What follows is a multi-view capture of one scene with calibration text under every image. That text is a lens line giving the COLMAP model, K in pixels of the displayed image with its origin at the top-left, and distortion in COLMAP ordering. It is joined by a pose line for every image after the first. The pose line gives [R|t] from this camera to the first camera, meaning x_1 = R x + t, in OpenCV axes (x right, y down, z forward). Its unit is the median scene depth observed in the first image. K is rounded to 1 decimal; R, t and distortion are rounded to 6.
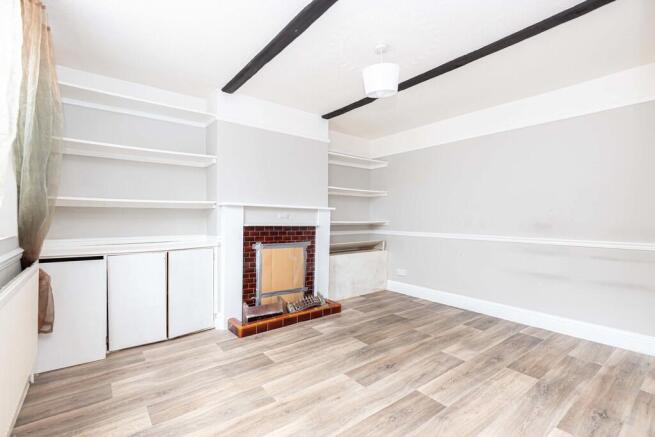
lens RADIAL K [[298.8, 0, 326.4], [0, 298.8, 218.8], [0, 0, 1]] dist [0.000269, 0.000013]
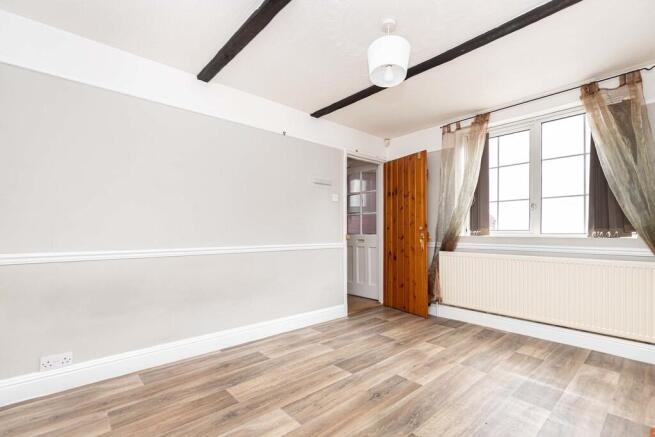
lens RADIAL K [[298.8, 0, 328.5], [0, 298.8, 223.0], [0, 0, 1]] dist [0.000269, 0.000013]
pose [[-0.997357, -0.005661, -0.072438, 0.458103], [-0.003814, 0.999665, -0.025611, 0.017078], [0.072558, -0.025267, -0.997044, 2.055770]]
